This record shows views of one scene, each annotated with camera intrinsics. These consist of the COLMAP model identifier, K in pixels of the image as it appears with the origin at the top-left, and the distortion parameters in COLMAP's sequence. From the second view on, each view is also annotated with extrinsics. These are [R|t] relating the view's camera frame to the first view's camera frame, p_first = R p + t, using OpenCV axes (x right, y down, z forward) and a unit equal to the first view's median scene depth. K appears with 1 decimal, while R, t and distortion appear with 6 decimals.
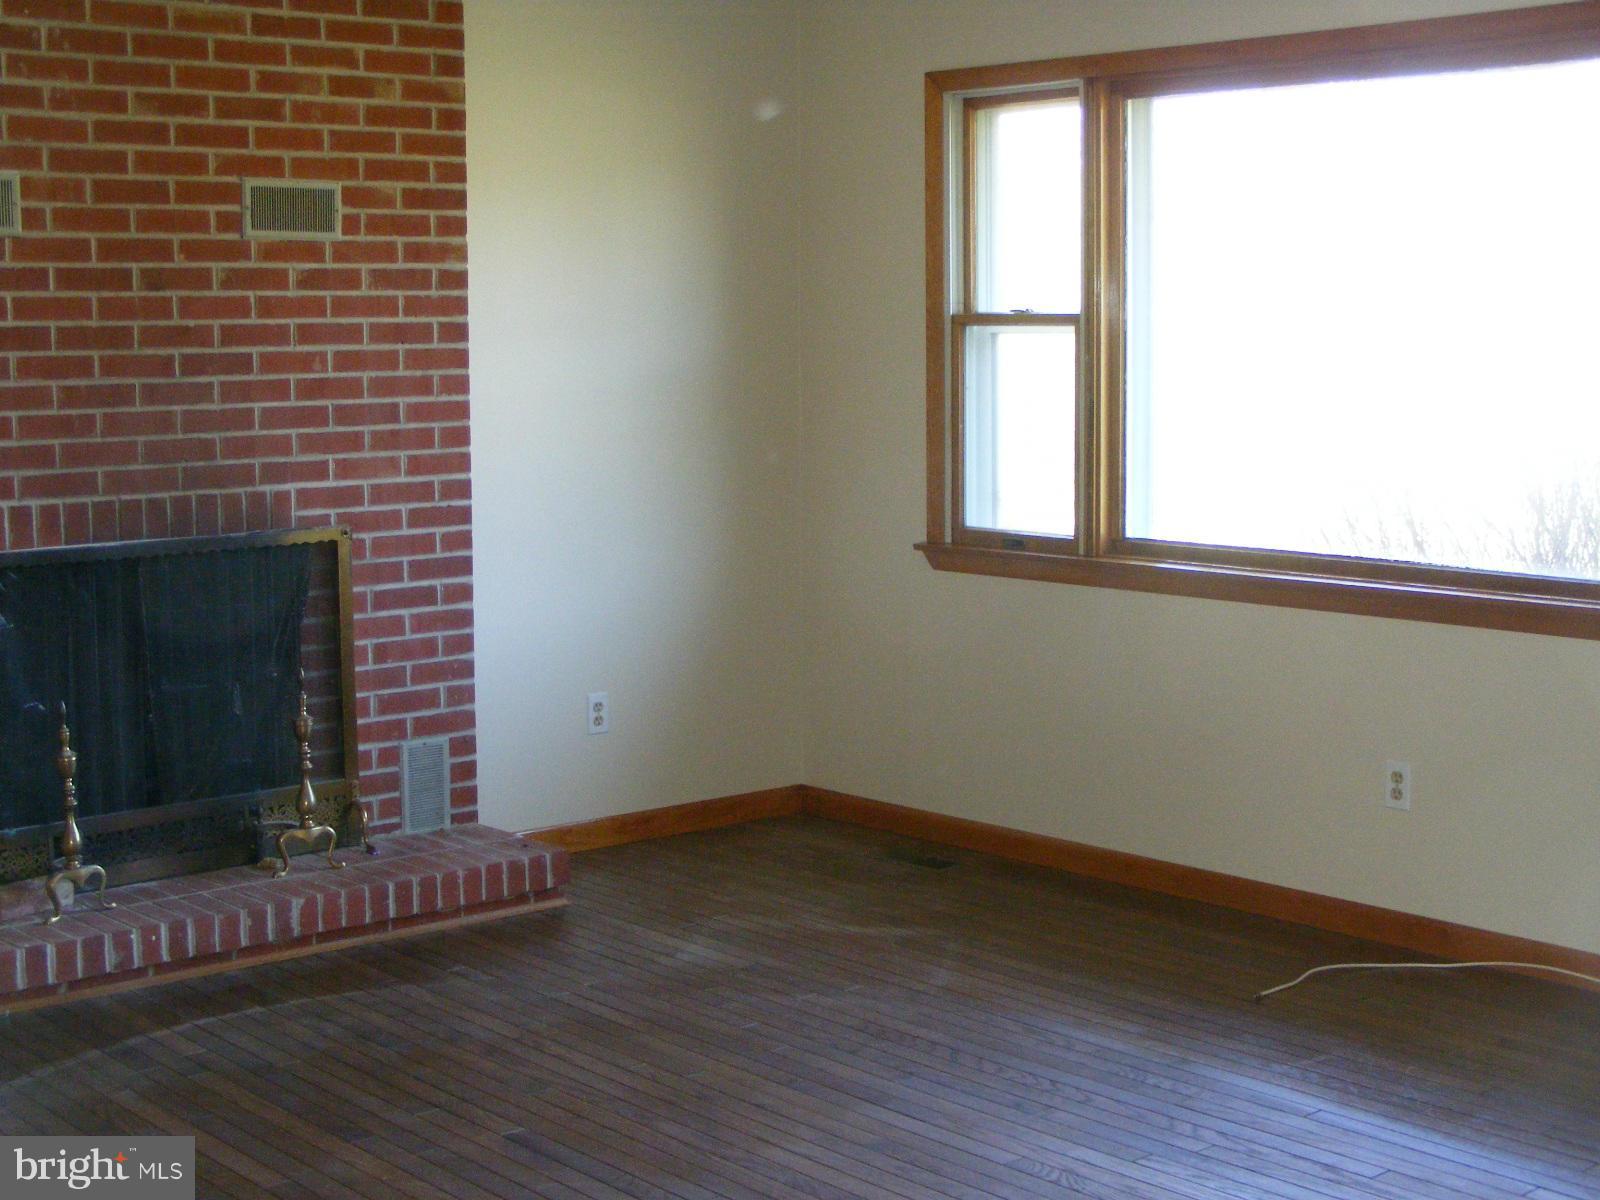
lens RADIAL K [[2341.0, 0, 800.0], [0, 2341.0, 600.0], [0, 0, 1]] dist [-0.164791, 0.195641]
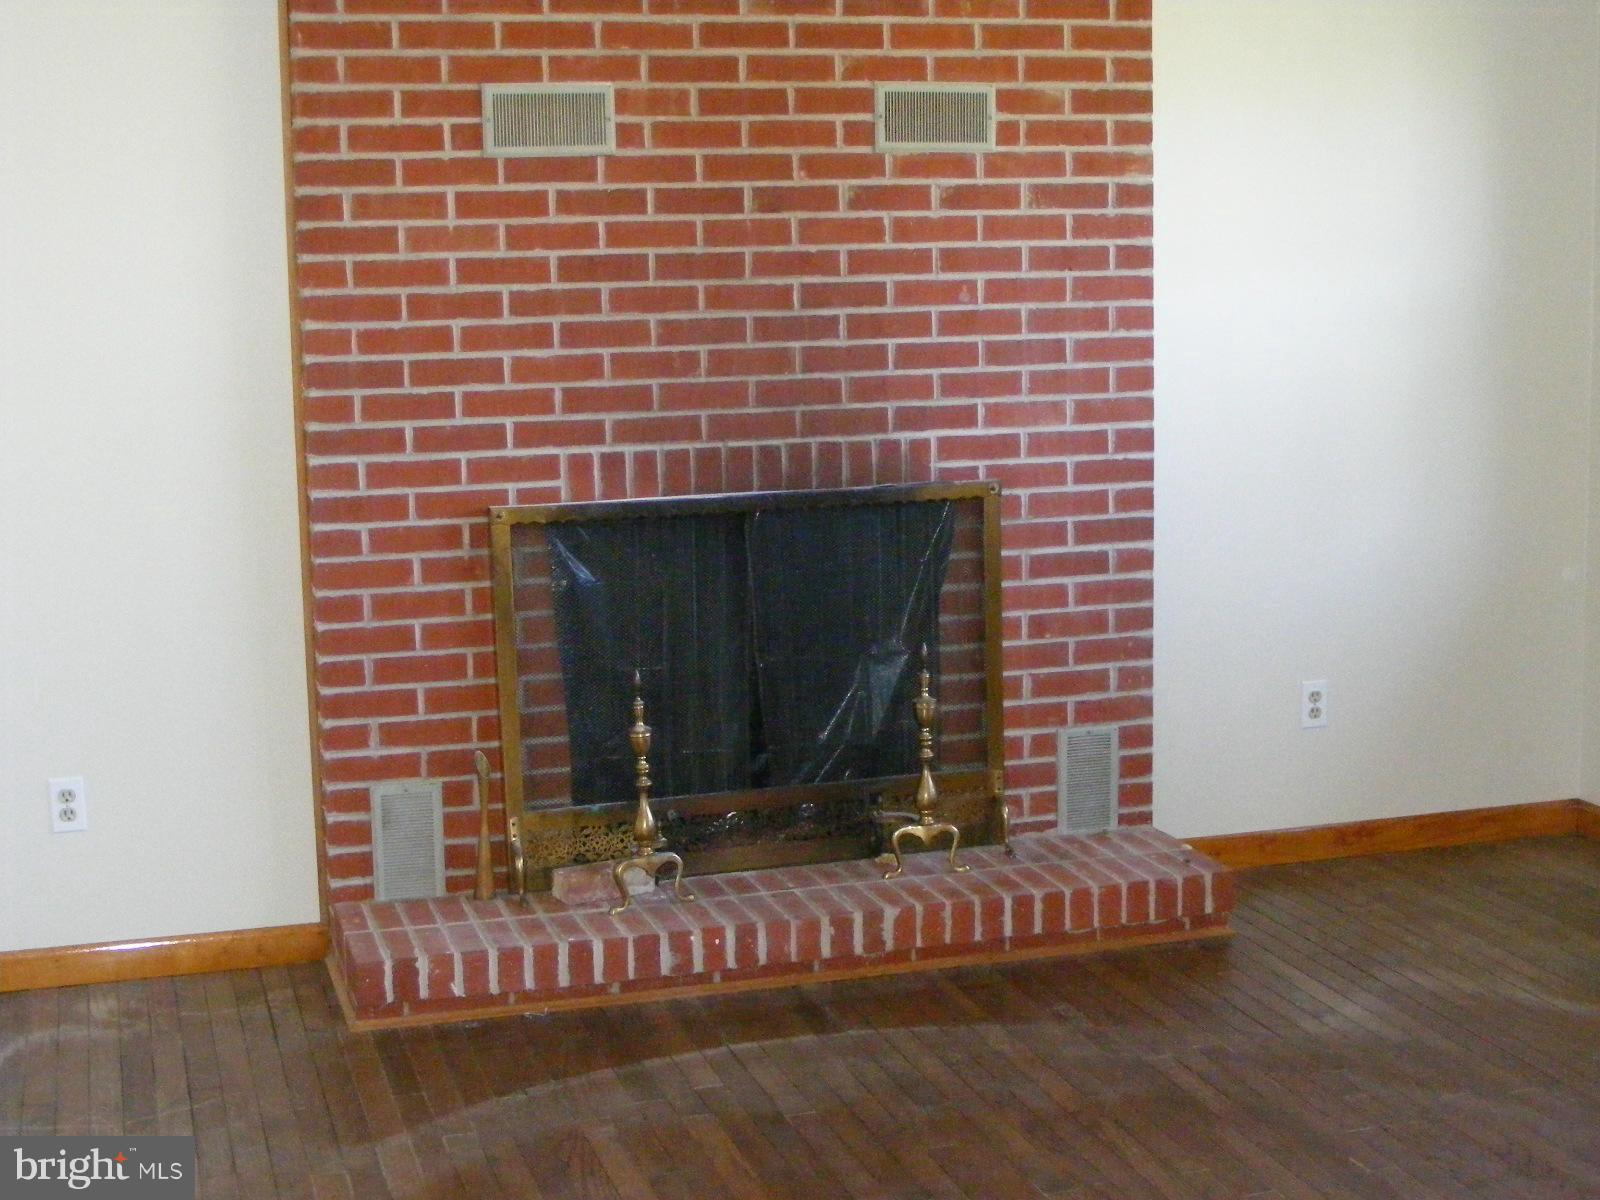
lens RADIAL K [[2341.0, 0, 800.0], [0, 2341.0, 600.0], [0, 0, 1]] dist [-0.164791, 0.195641]
pose [[0.910268, 0.048513, -0.411168, 0.102819], [-0.033046, 0.998456, 0.044646, -0.024324], [0.412699, -0.027052, 0.910465, 0.175190]]
